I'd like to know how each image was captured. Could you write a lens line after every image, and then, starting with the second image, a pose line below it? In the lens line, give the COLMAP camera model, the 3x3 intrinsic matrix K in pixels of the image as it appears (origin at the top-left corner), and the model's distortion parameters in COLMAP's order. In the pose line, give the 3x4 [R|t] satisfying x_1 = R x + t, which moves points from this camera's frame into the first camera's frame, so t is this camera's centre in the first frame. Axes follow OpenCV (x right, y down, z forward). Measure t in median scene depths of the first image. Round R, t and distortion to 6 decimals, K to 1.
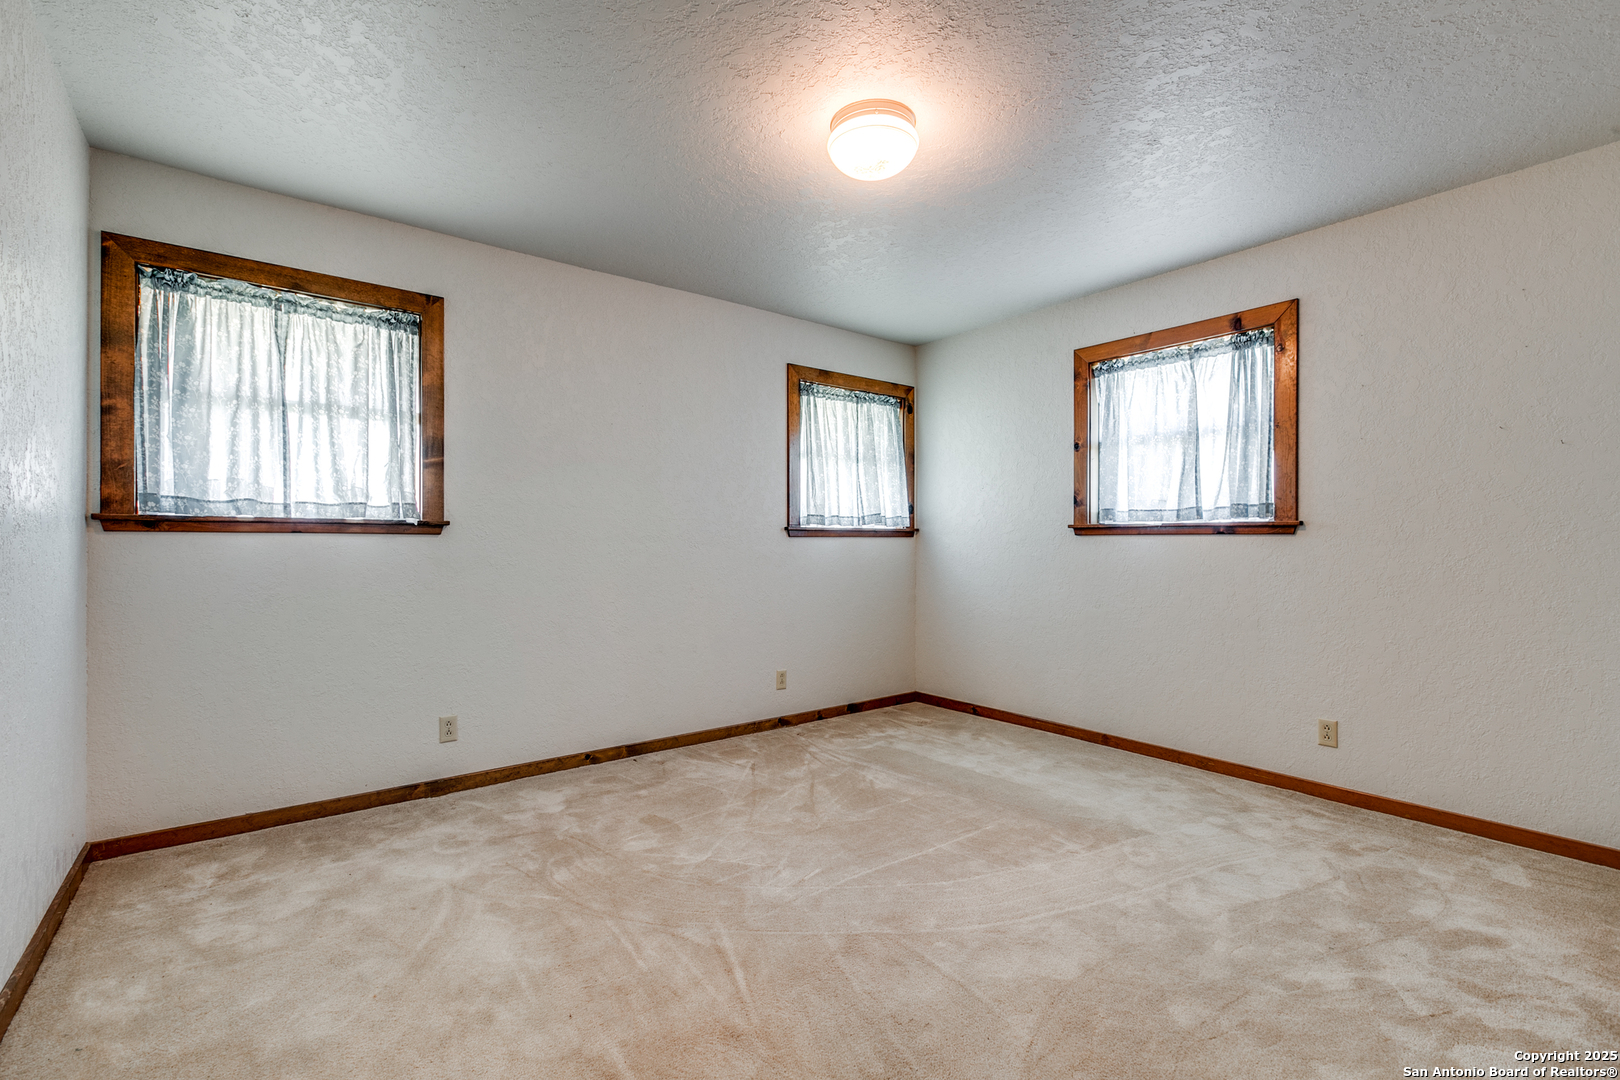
lens RADIAL K [[726.0, 0, 803.3], [0, 726.0, 549.5], [0, 0, 1]] dist [0.004240, 0.000326]
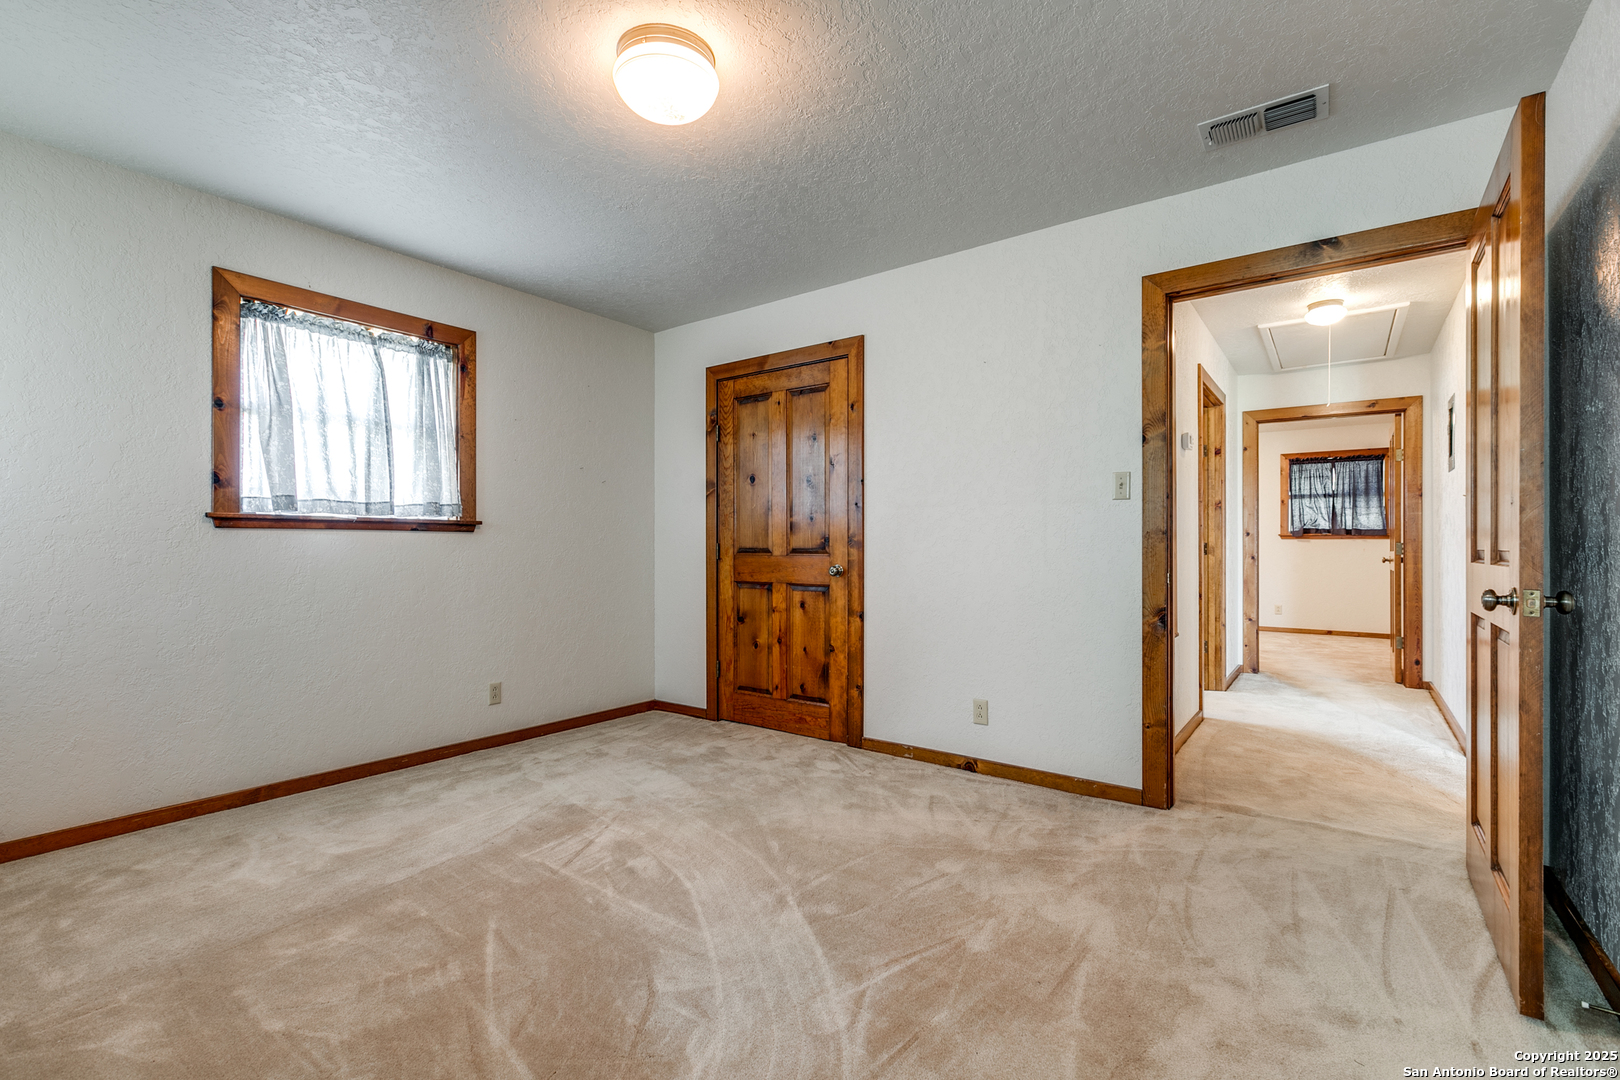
lens RADIAL K [[726.0, 0, 812.6], [0, 726.0, 543.0], [0, 0, 1]] dist [0.004240, 0.000326]
pose [[-0.280260, -0.004574, 0.959913, -0.563588], [-0.000616, 0.999989, 0.004585, -0.008827], [-0.959924, 0.000694, -0.280260, 0.755253]]
